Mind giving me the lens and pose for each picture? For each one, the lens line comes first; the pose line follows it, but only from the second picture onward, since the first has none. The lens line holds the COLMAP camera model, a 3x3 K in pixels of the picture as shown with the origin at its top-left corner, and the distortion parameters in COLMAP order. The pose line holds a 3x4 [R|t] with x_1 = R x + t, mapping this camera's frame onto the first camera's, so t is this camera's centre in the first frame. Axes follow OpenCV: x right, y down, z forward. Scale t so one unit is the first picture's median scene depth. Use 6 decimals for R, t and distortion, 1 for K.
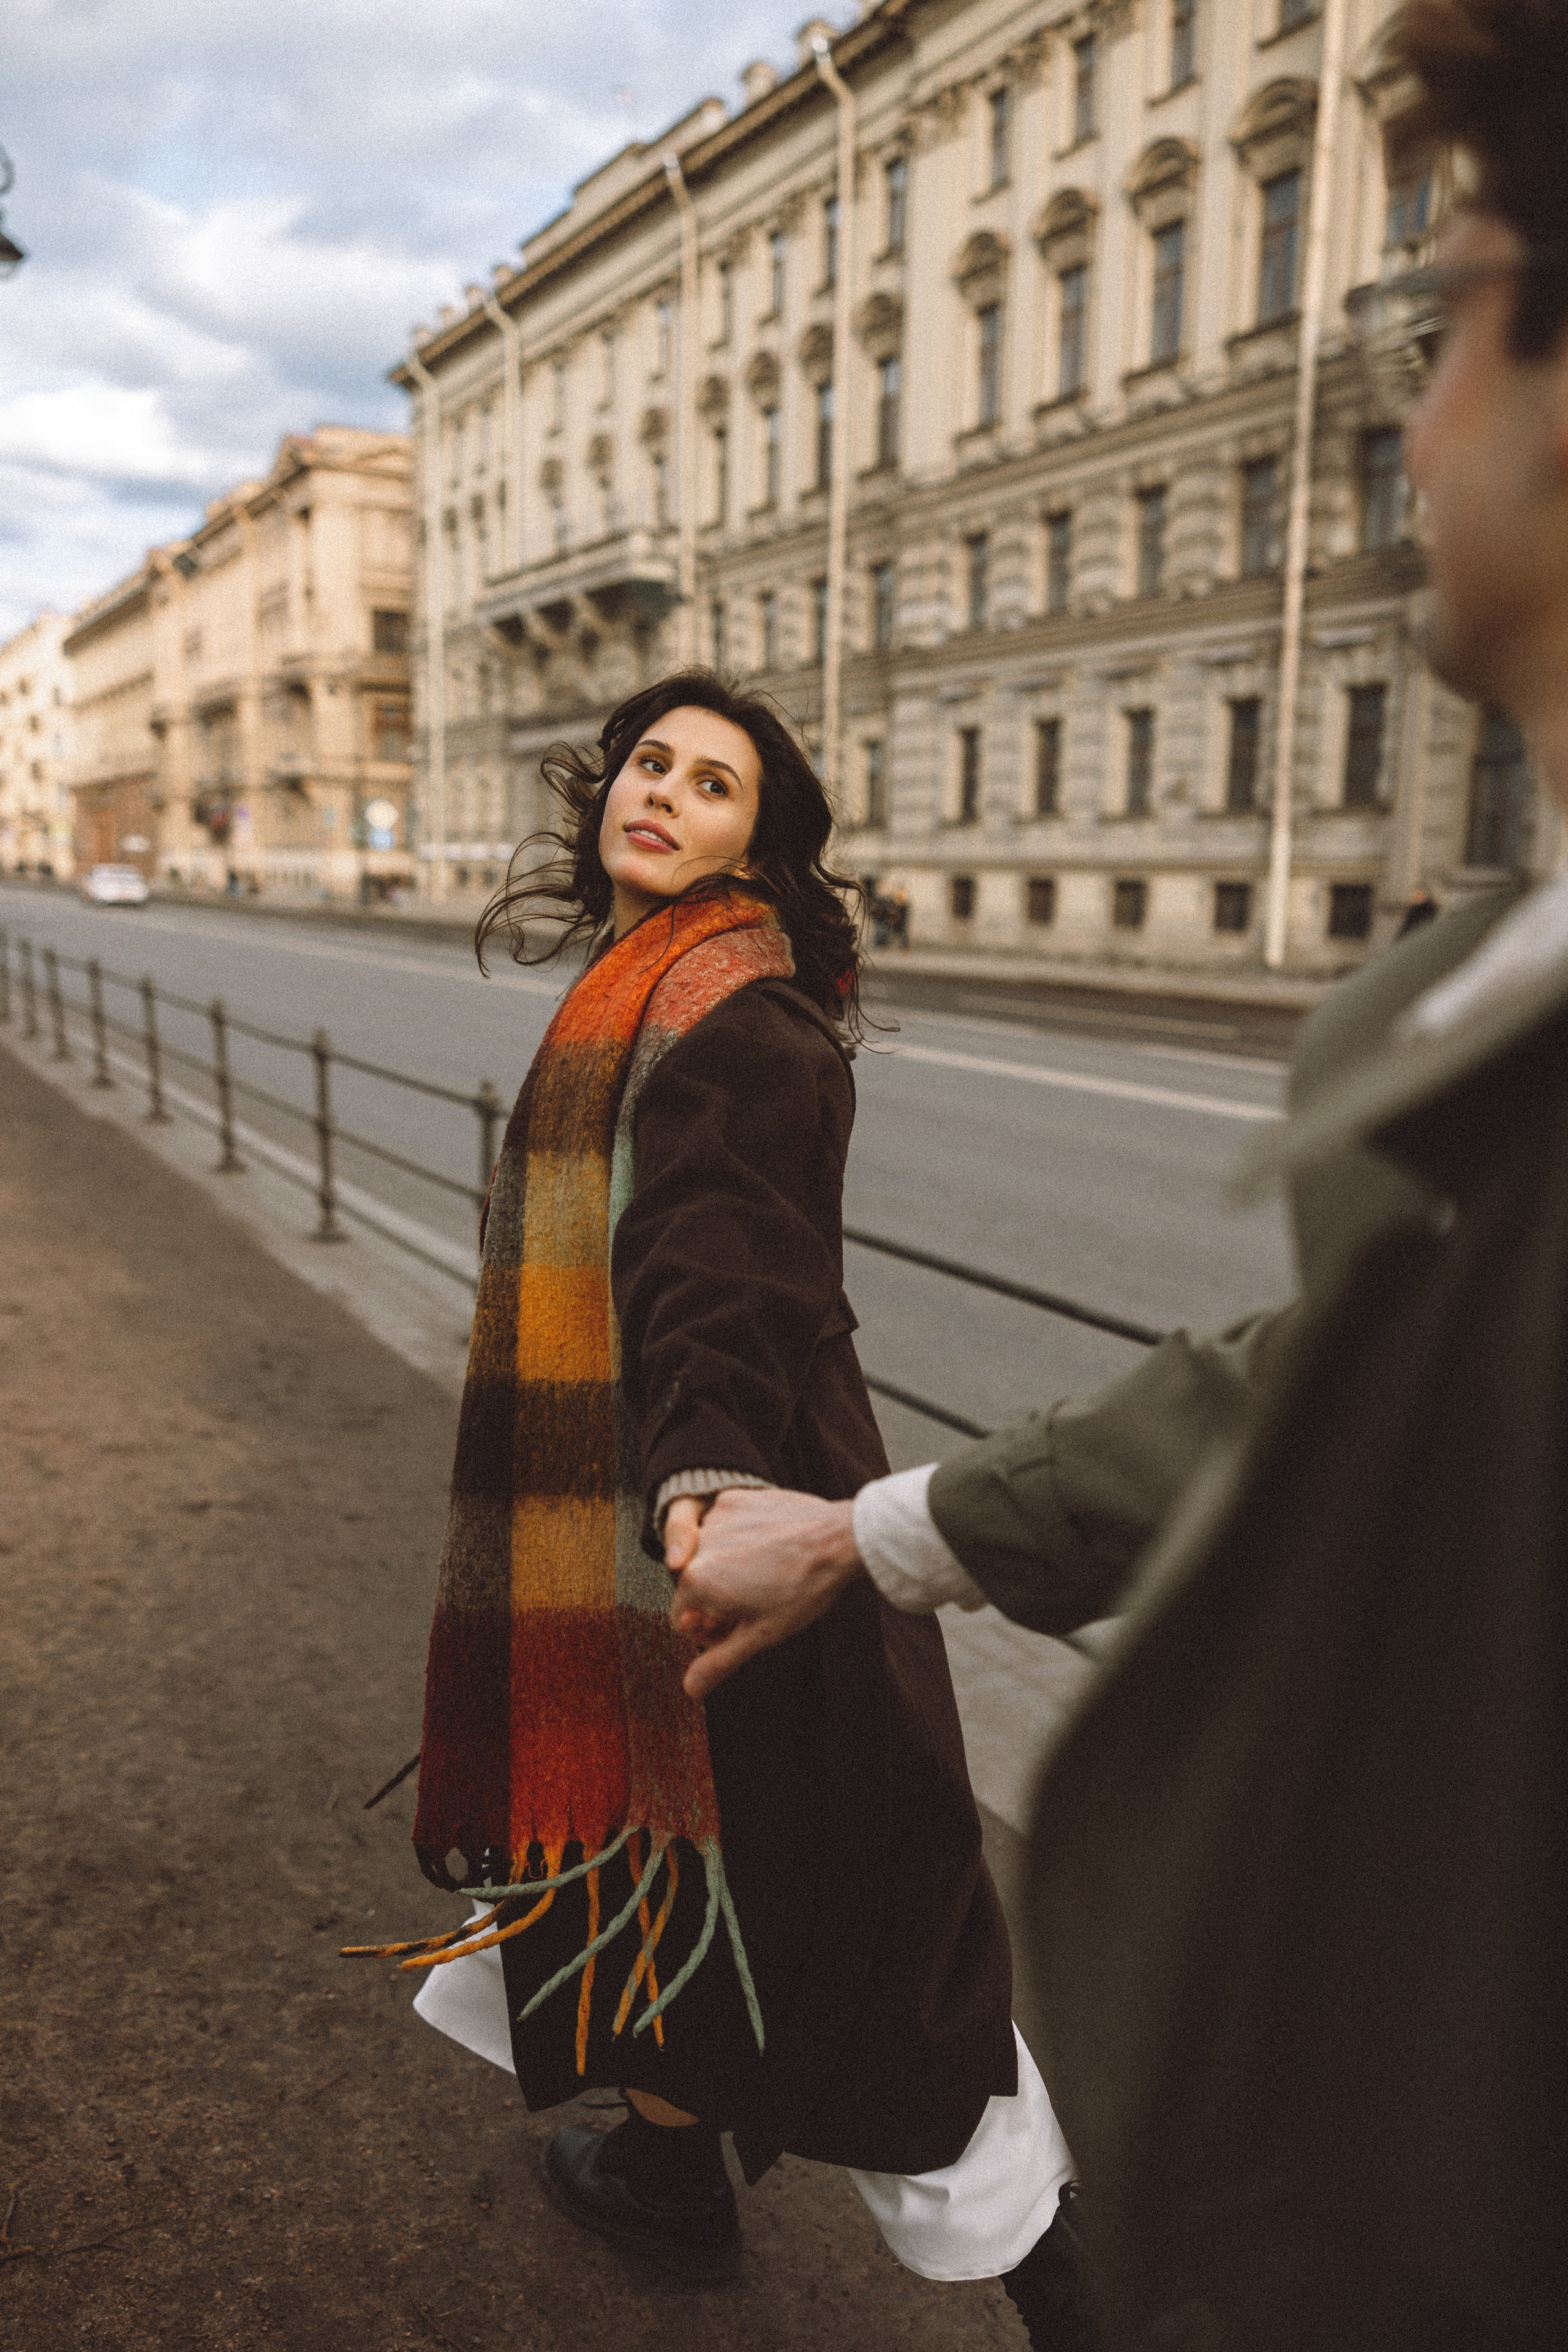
lens RADIAL K [[1845.0, 0, 771.7], [0, 1845.0, 1170.5], [0, 0, 1]] dist [0.011169, 0.008696]
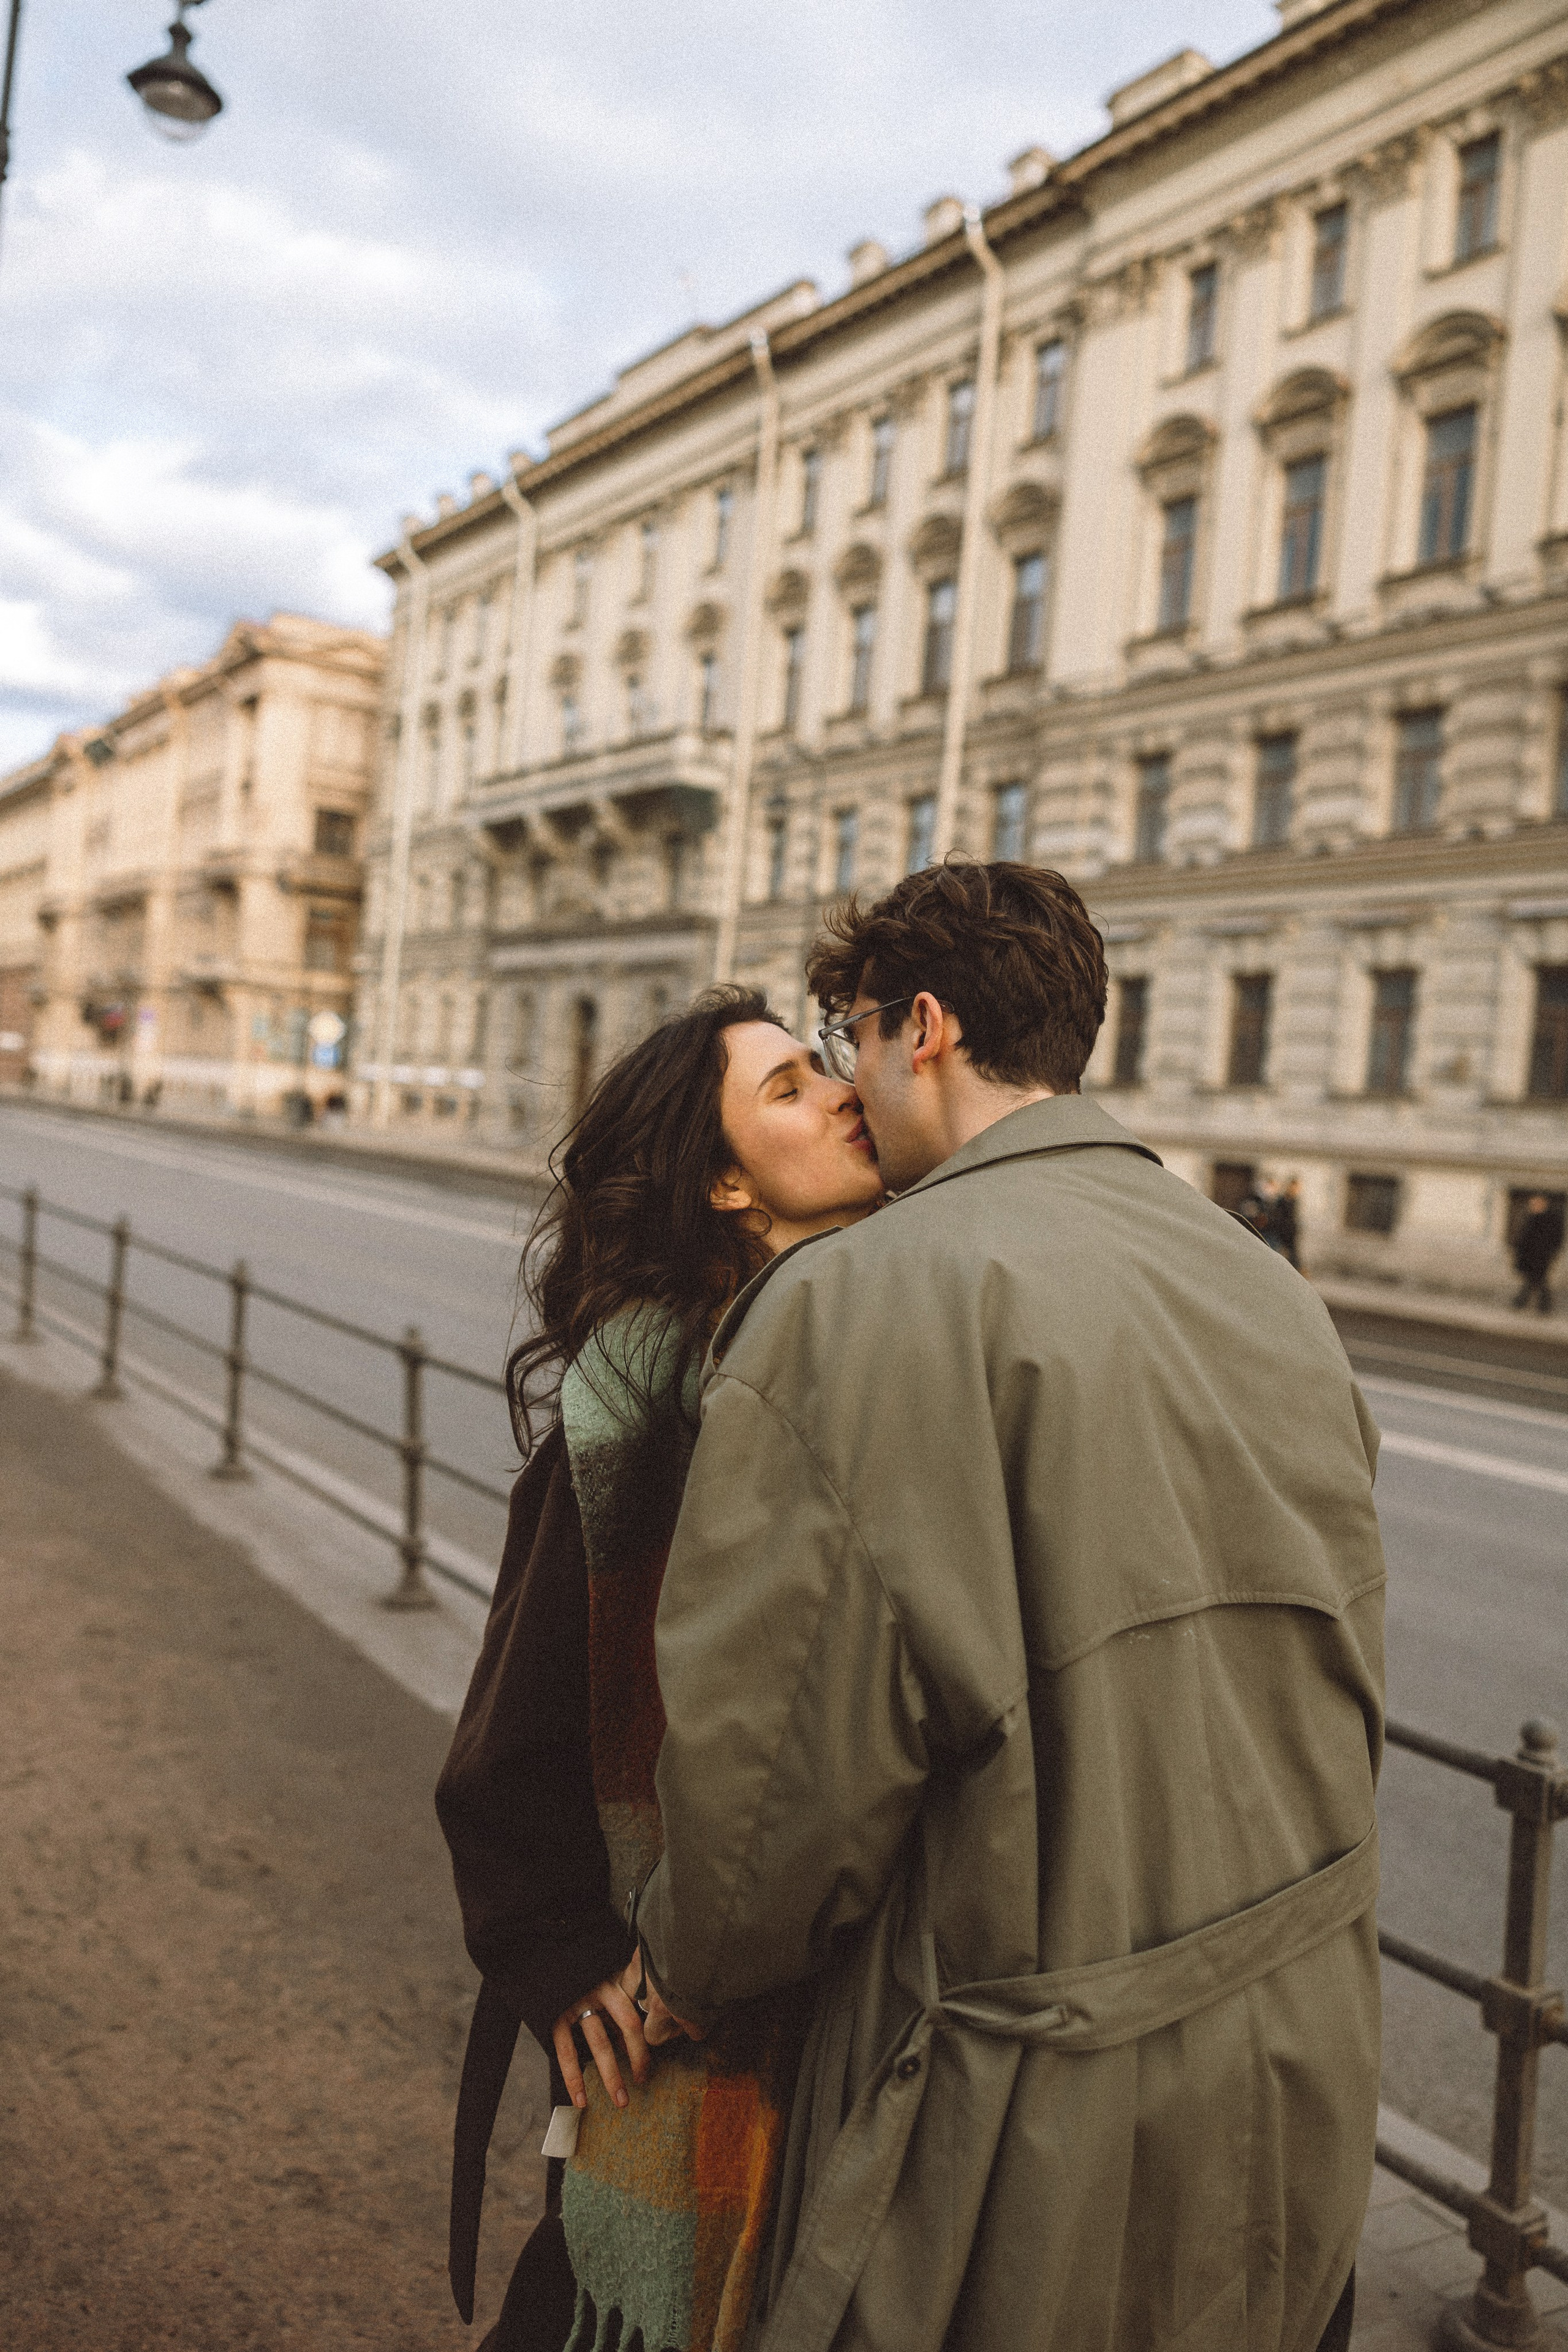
lens RADIAL K [[1845.0, 0, 783.9], [0, 1845.0, 1183.9], [0, 0, 1]] dist [0.011169, 0.008696]
pose [[0.993960, 0.065207, 0.088273, -0.094798], [-0.053739, 0.990501, -0.126573, -0.026678], [-0.095688, 0.121065, 0.988022, 0.164112]]
